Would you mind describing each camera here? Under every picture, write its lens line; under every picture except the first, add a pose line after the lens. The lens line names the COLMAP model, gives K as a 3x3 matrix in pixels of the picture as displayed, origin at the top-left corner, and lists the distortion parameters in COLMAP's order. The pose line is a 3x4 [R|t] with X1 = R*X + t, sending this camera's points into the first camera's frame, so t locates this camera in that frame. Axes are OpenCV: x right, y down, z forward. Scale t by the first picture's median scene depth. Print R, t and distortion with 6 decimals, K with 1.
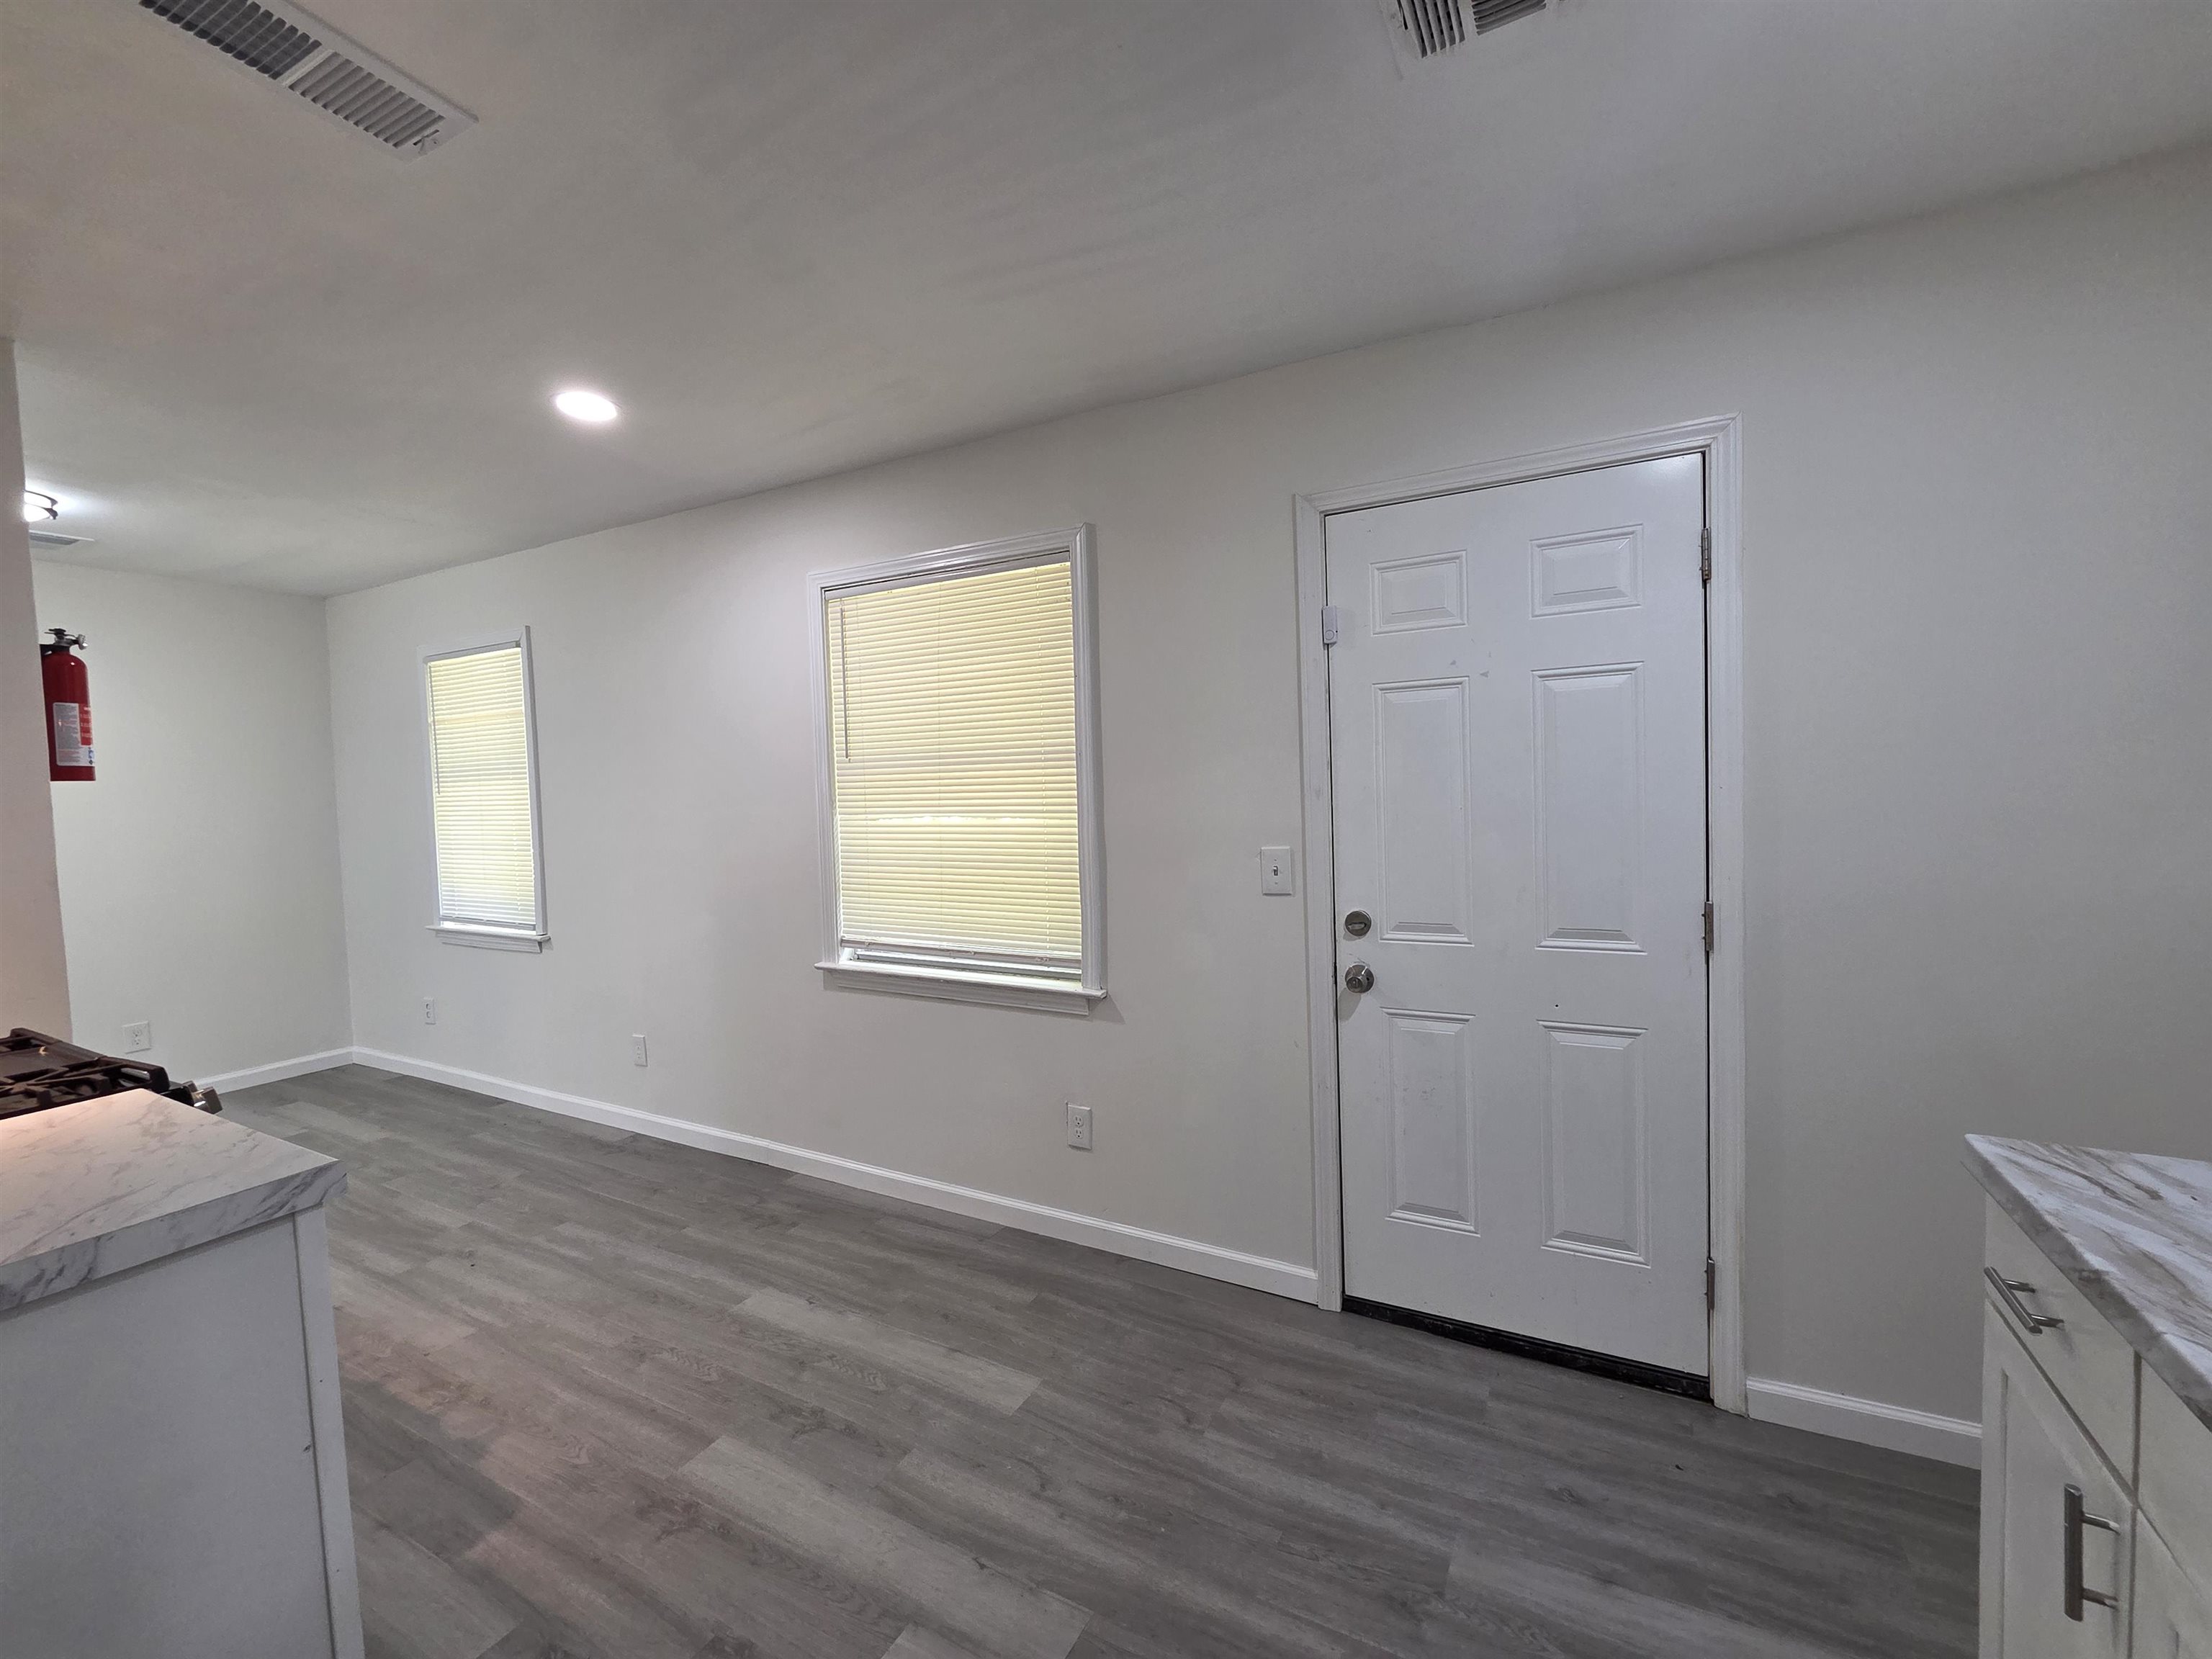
lens RADIAL K [[901.9, 0, 1115.3], [0, 901.9, 819.8], [0, 0, 1]] dist [0.001624, -0.001481]
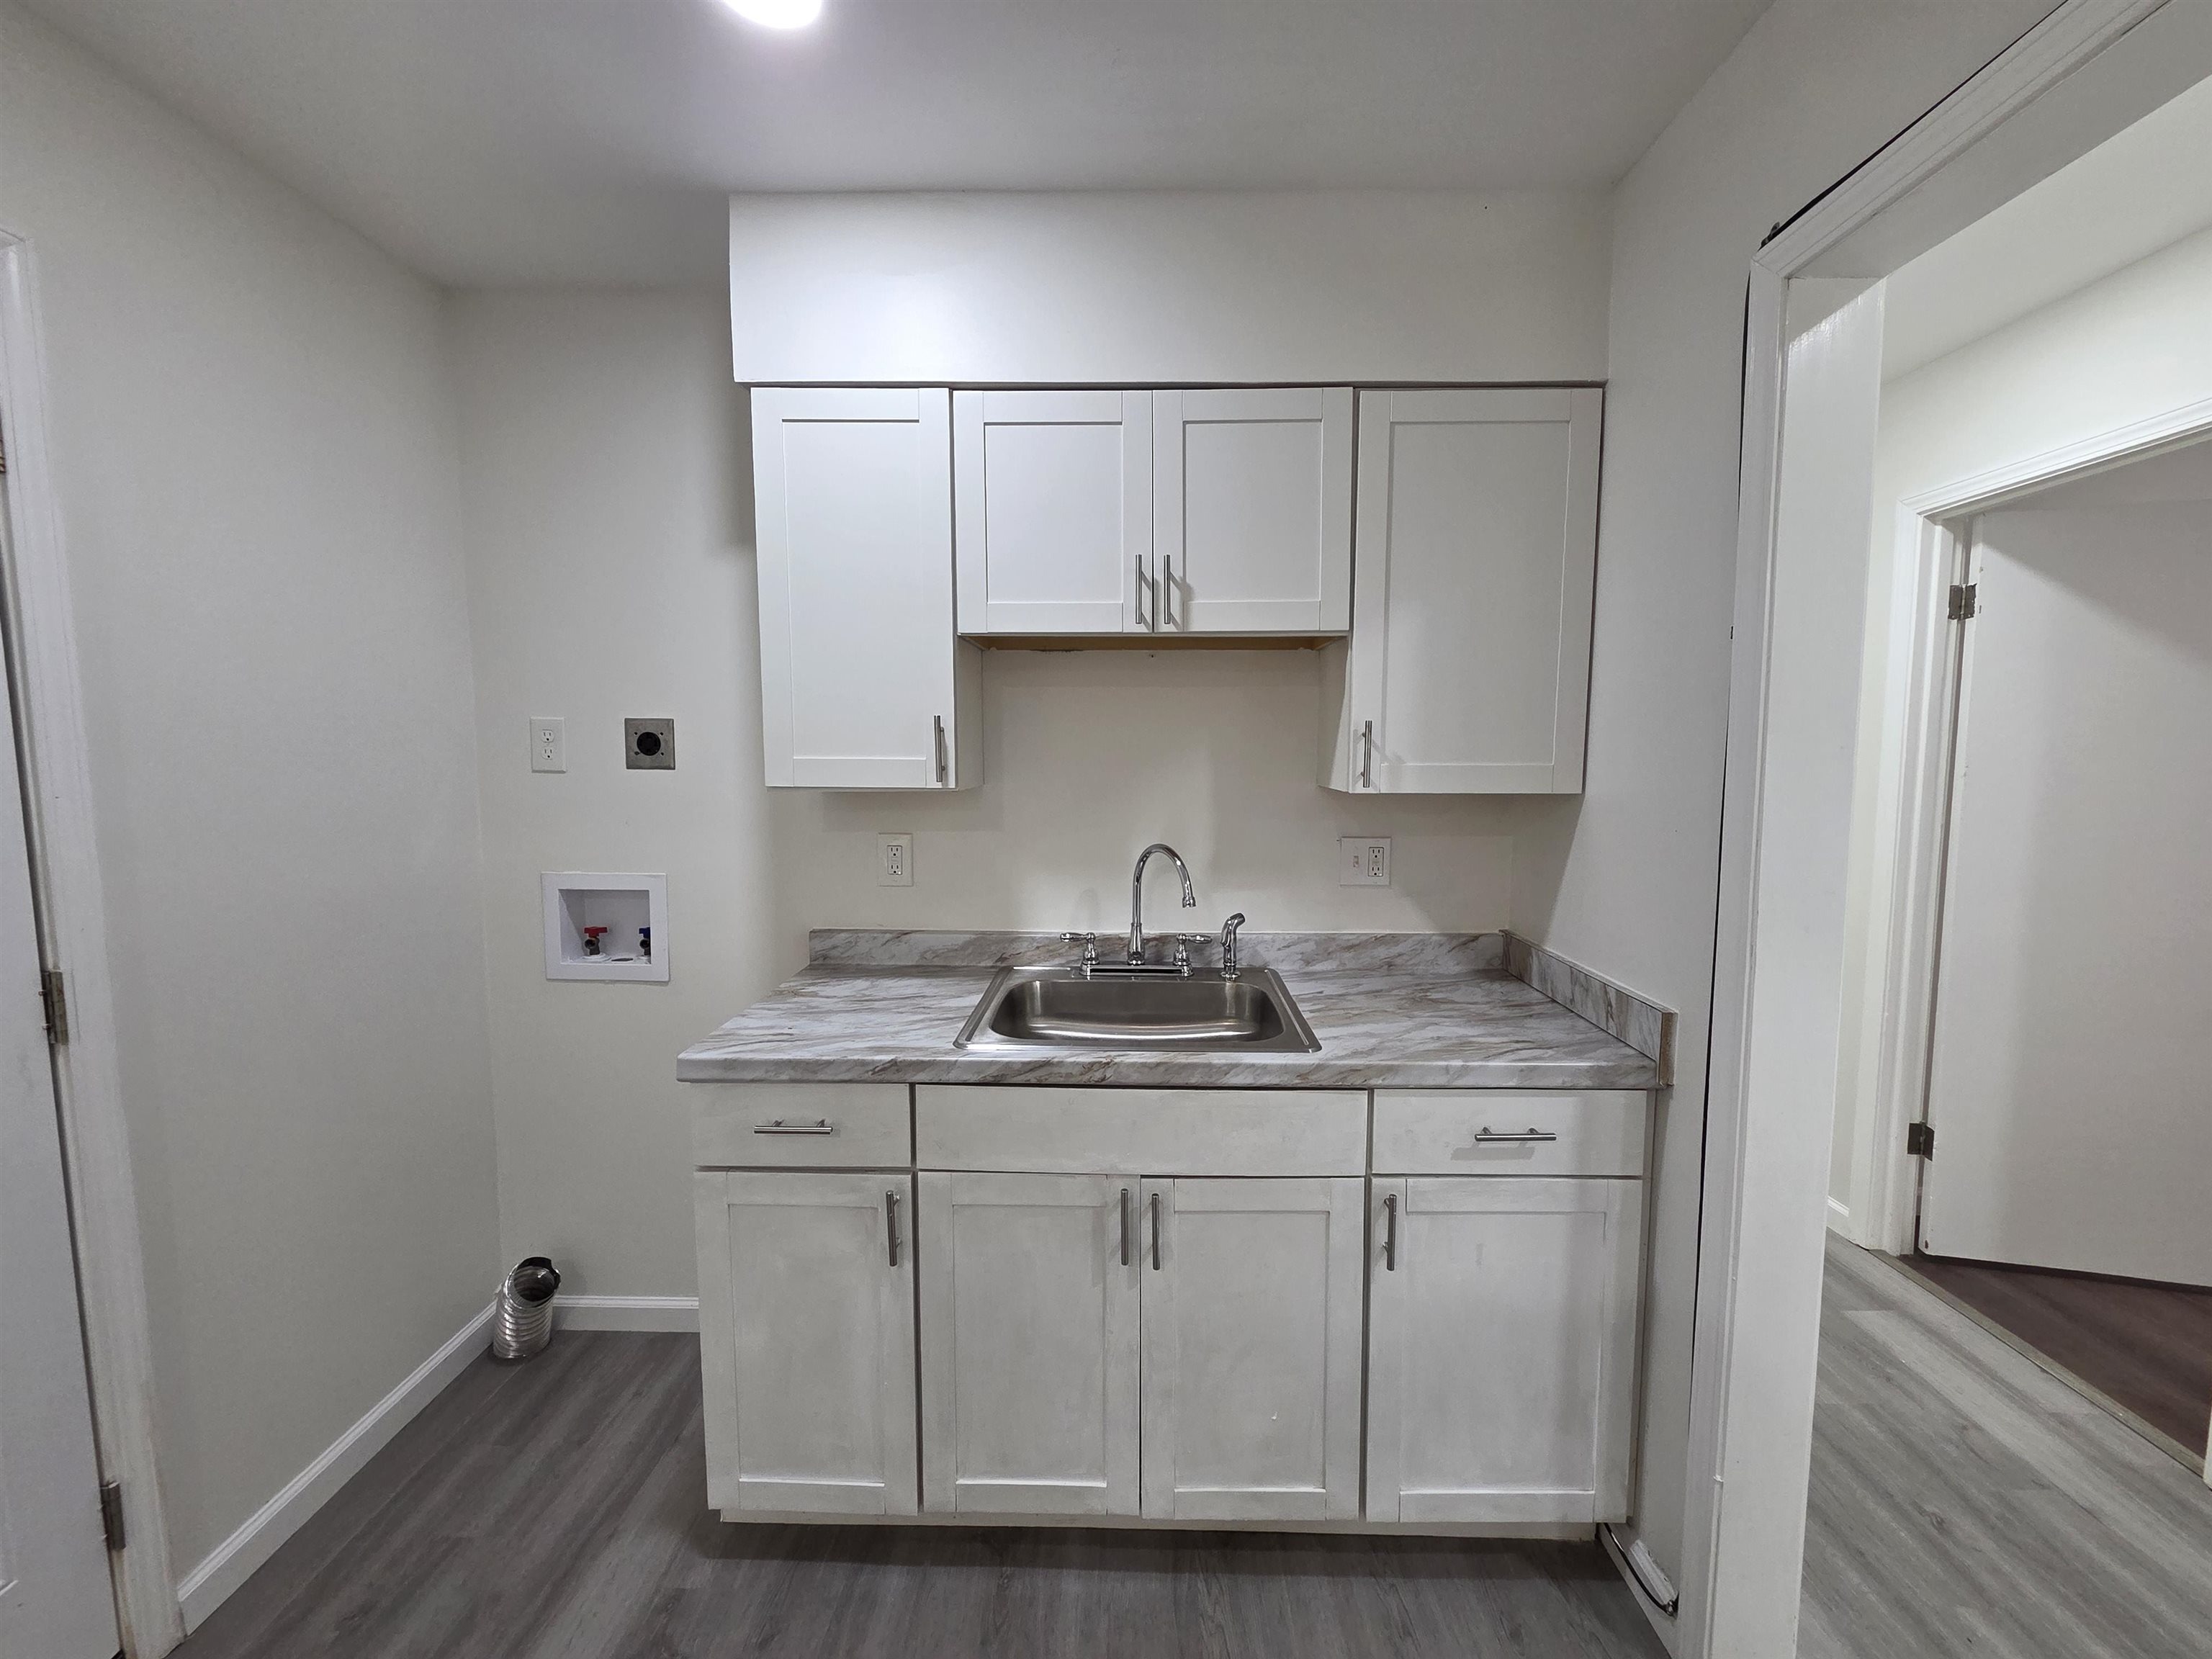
lens RADIAL K [[901.9, 0, 1107.1], [0, 901.9, 823.3], [0, 0, 1]] dist [0.001624, -0.001481]
pose [[-0.432999, -0.045994, 0.900220, -0.239719], [0.054349, 0.995548, 0.077006, -0.024079], [-0.899754, 0.082270, -0.428572, 0.508576]]
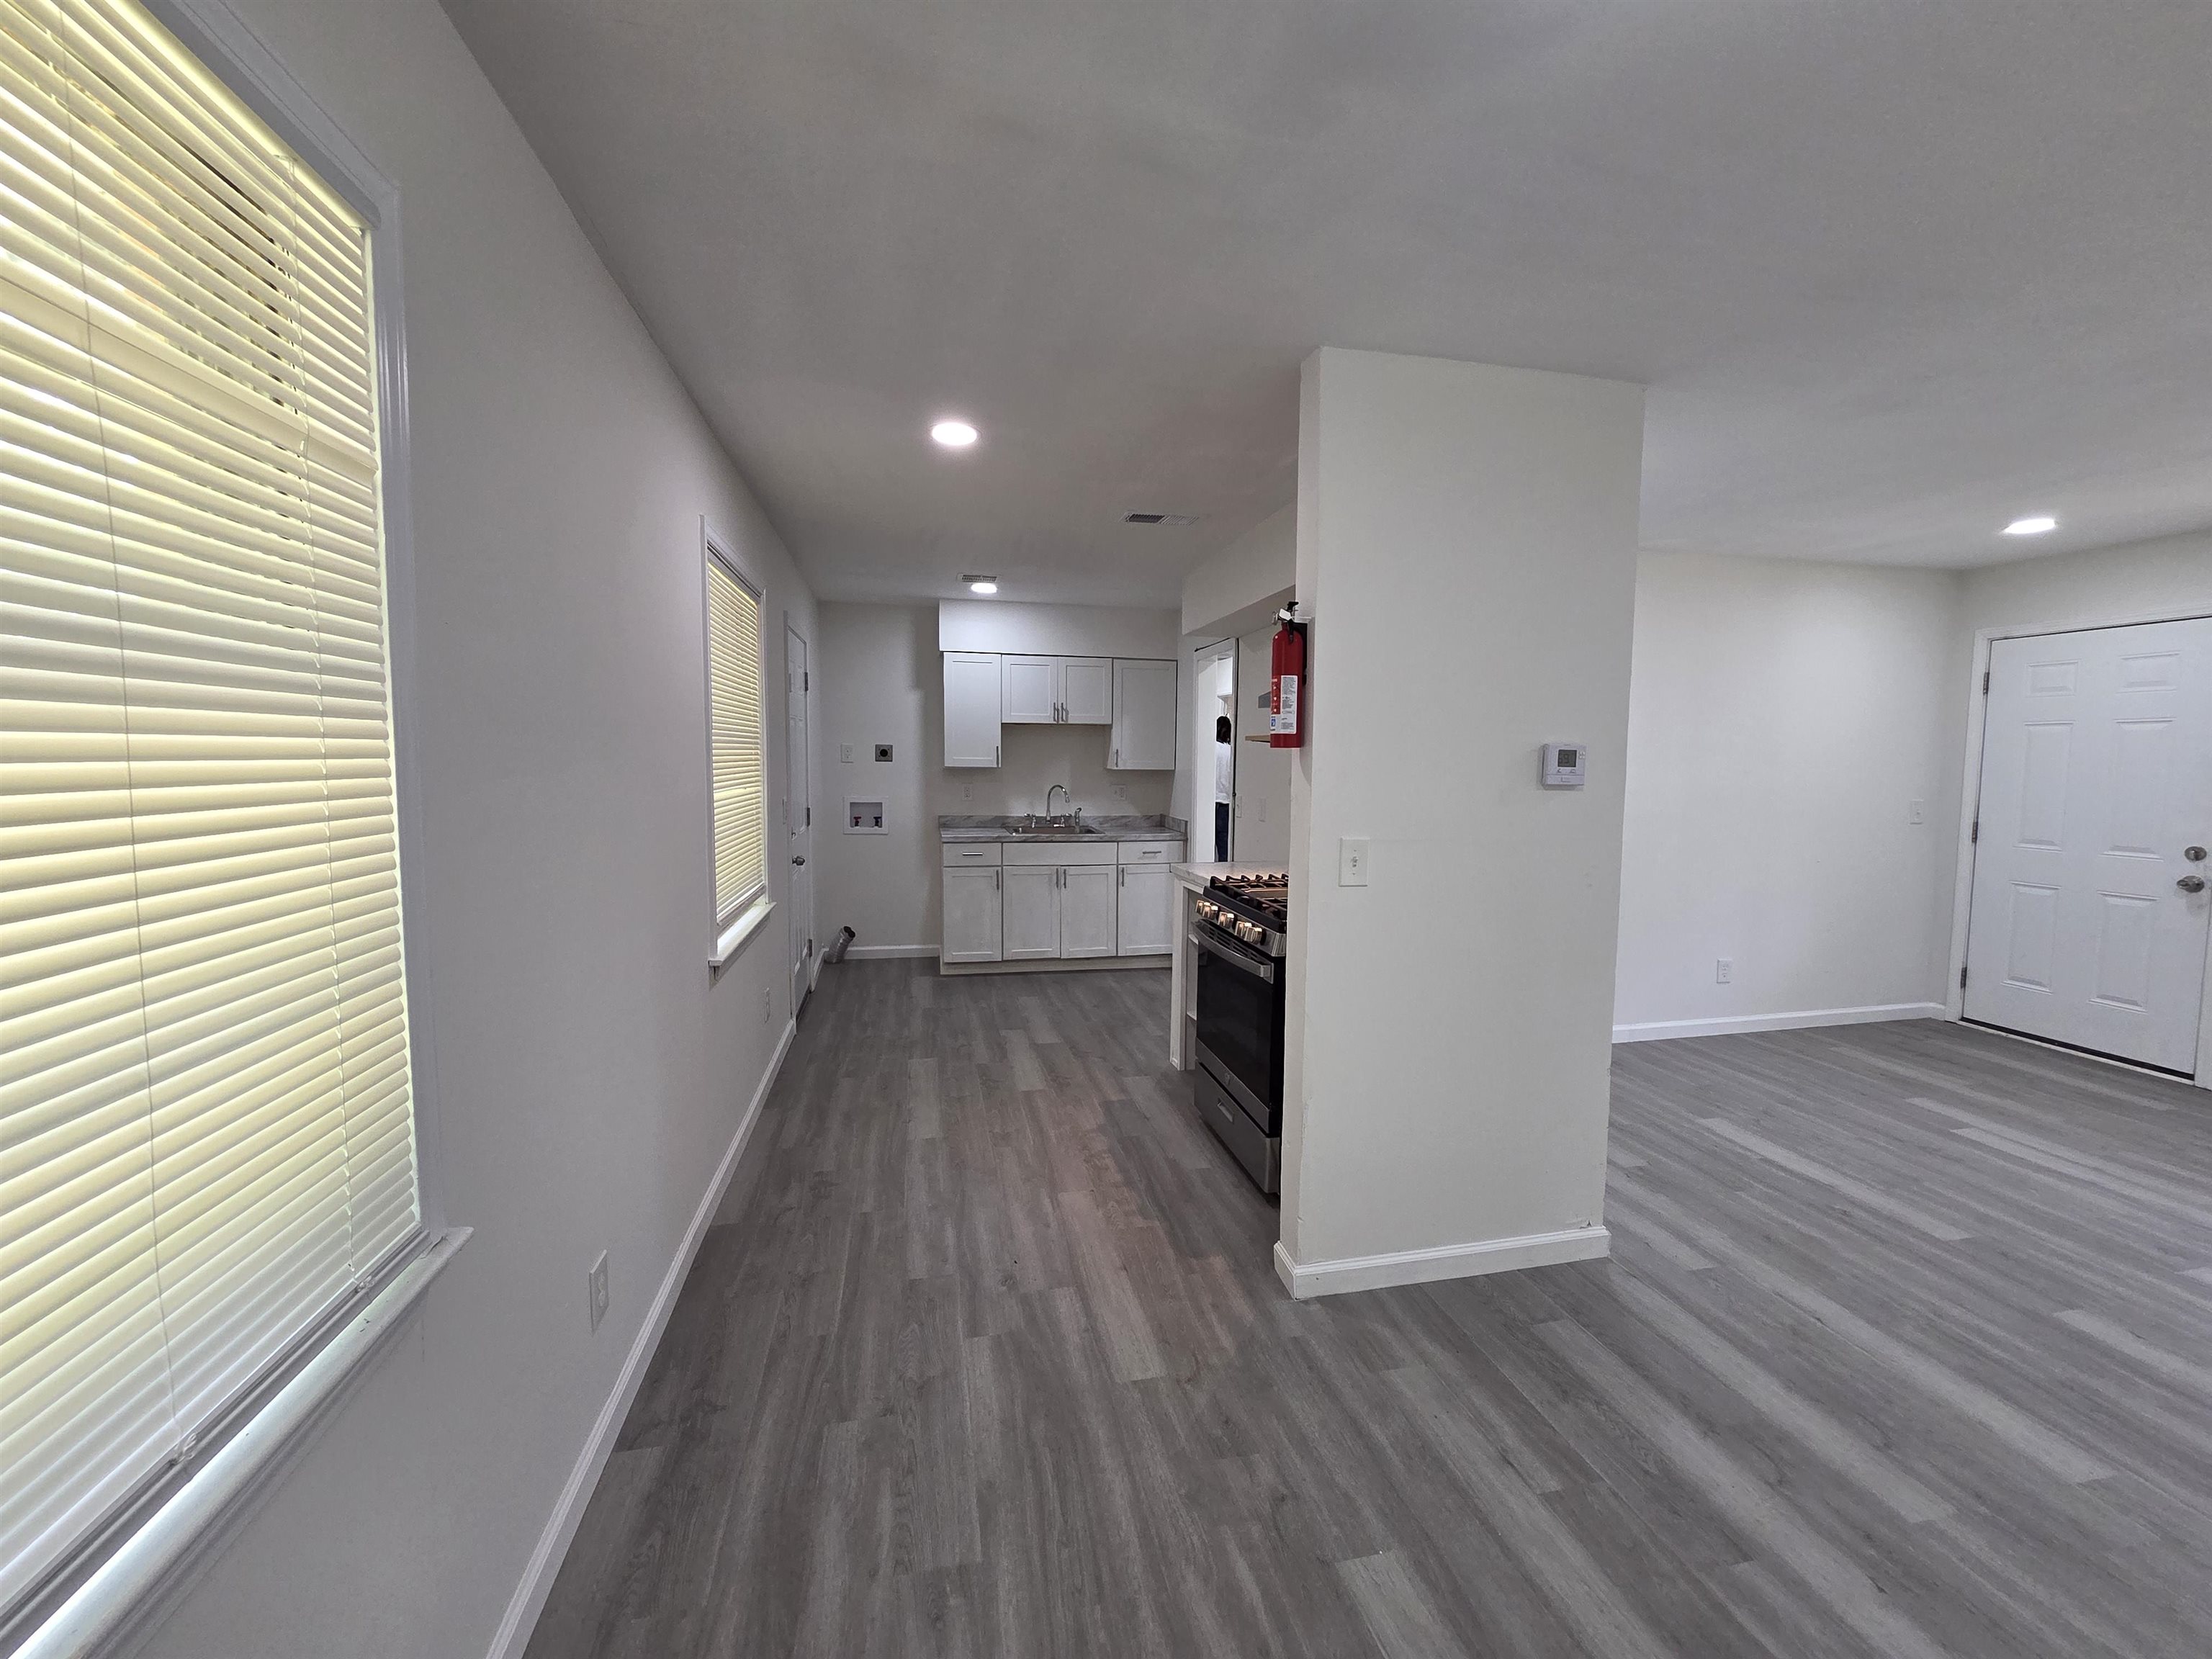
lens RADIAL K [[901.9, 0, 1107.5], [0, 901.9, 827.0], [0, 0, 1]] dist [0.001624, -0.001481]
pose [[-0.638804, -0.040247, 0.768316, -1.819464], [0.043692, 0.995122, 0.088454, -0.049189], [-0.768128, 0.090074, -0.633929, 1.822380]]
